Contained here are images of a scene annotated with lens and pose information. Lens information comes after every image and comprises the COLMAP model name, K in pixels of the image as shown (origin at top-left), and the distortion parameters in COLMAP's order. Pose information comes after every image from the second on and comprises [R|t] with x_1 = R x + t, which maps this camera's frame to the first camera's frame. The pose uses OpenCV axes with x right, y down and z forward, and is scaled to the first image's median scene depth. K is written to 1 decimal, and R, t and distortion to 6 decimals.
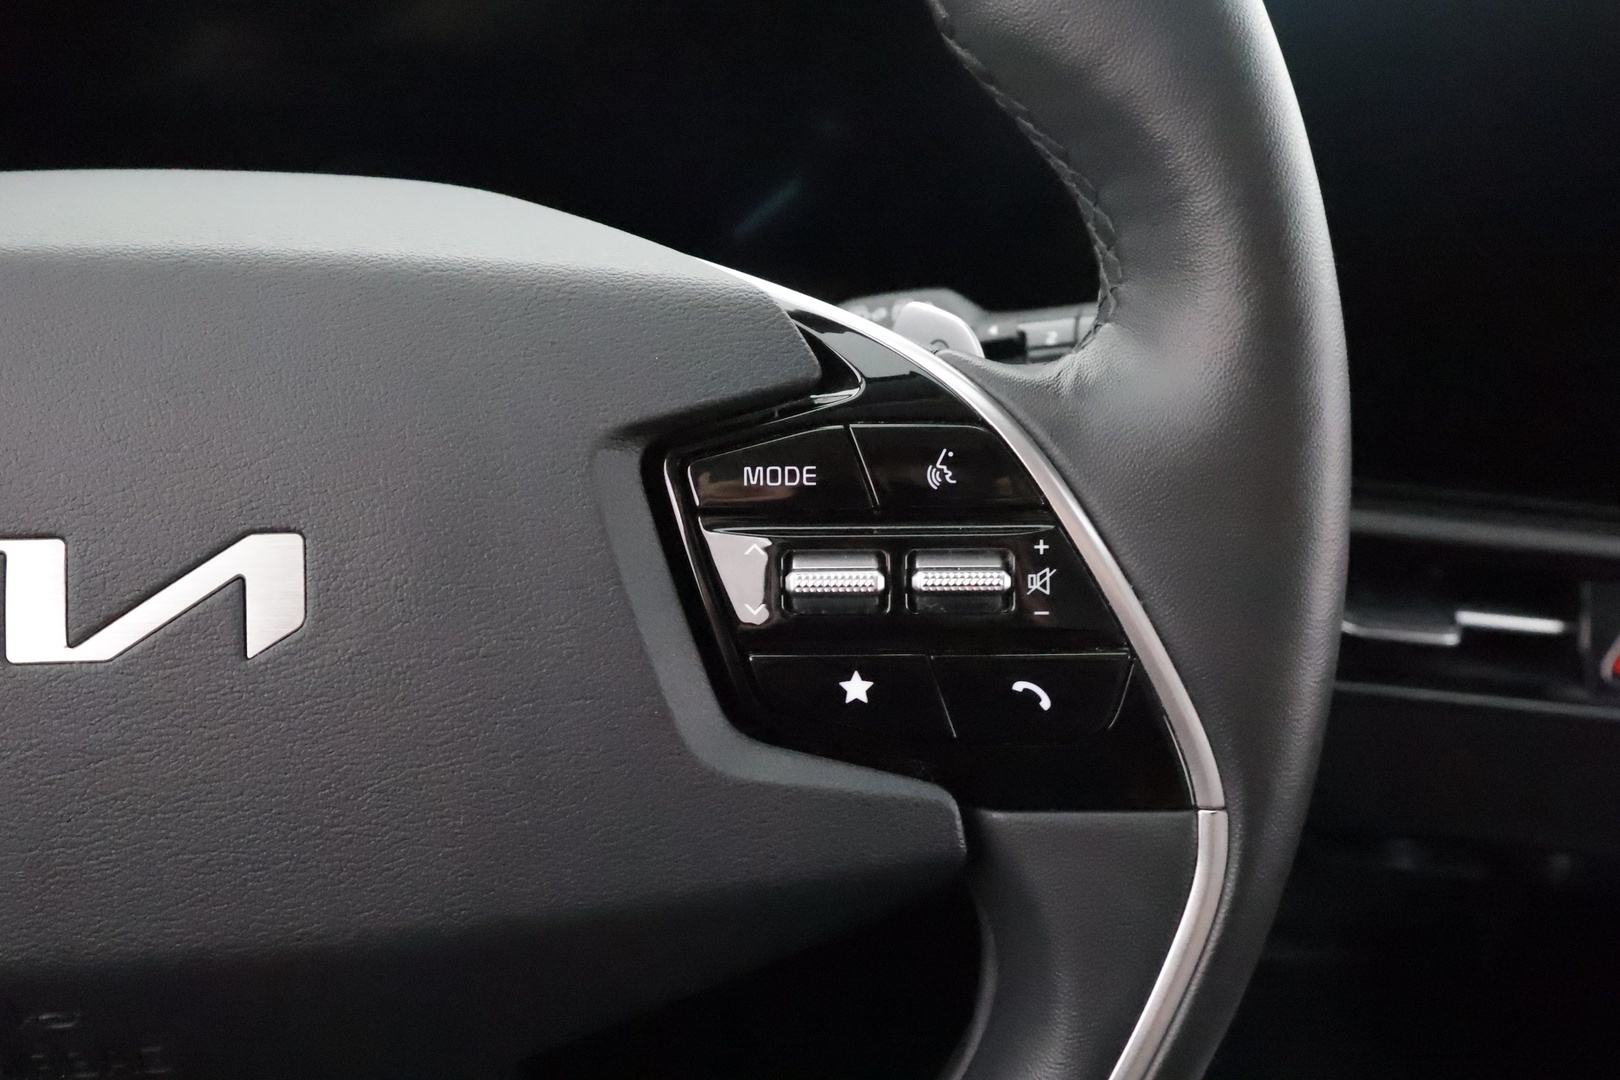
lens RADIAL K [[1387.7, 0, 878.6], [0, 1387.7, 538.2], [0, 0, 1]] dist [-0.002877, 0.000402]
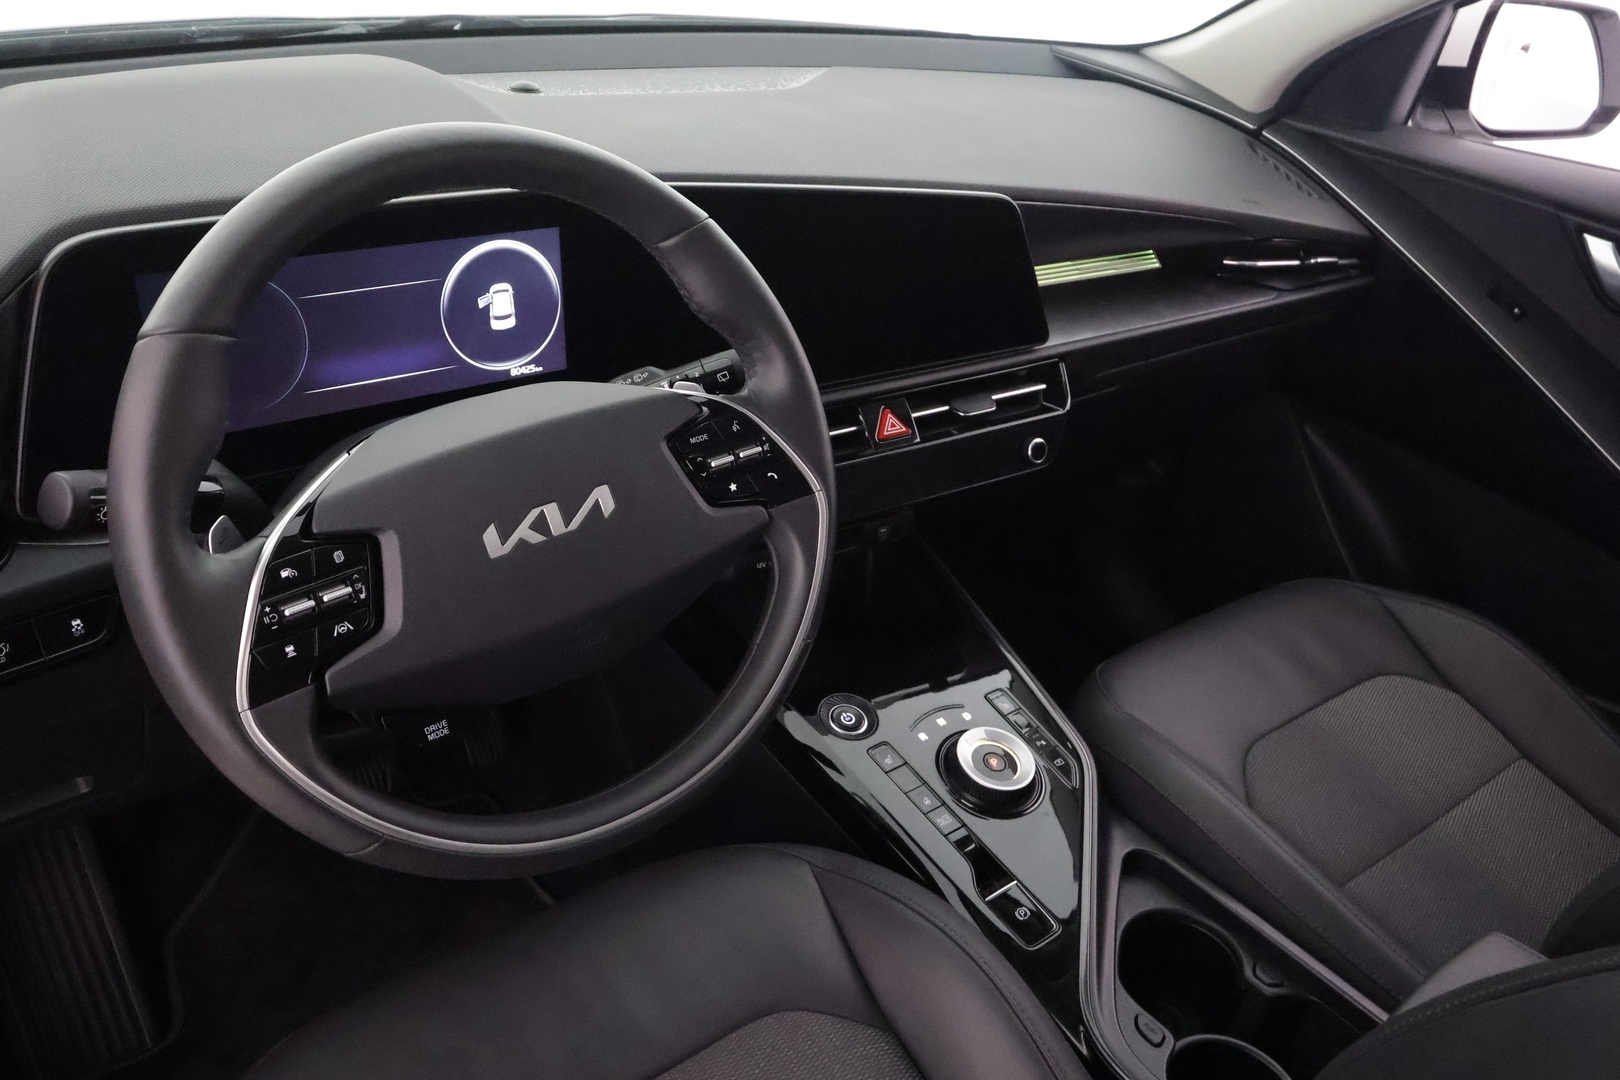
lens RADIAL K [[1387.7, 0, 878.6], [0, 1387.7, 538.2], [0, 0, 1]] dist [-0.002877, 0.000402]
pose [[0.800443, -0.296606, 0.520879, -1.717935], [0.274325, 0.953914, 0.121630, -0.111729], [-0.532950, 0.045533, 0.844921, -2.420789]]
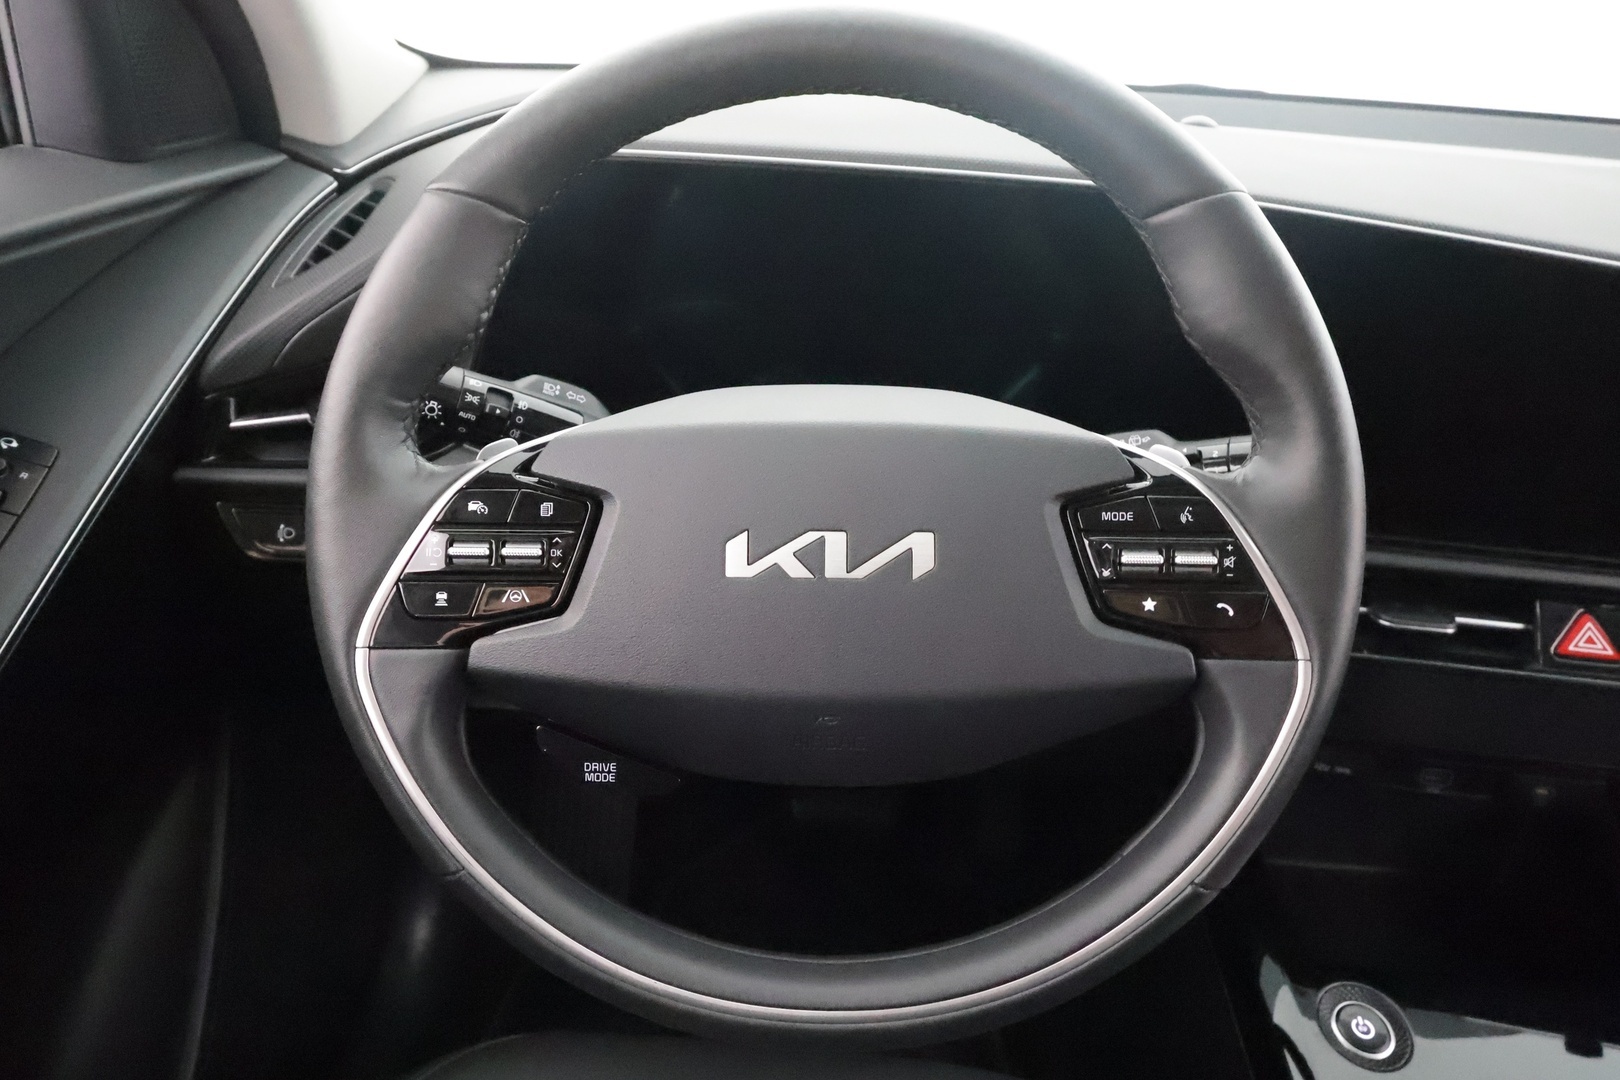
lens RADIAL K [[1094.9, 0, 810.0], [0, 1094.9, 540.0], [0, 0, 1]] dist [-0.007635, -0.001526]
pose [[0.989750, 0.023351, -0.140885, -0.332966], [-0.034601, 0.996358, -0.077934, 0.164569], [0.138552, 0.082010, 0.986954, -0.961624]]
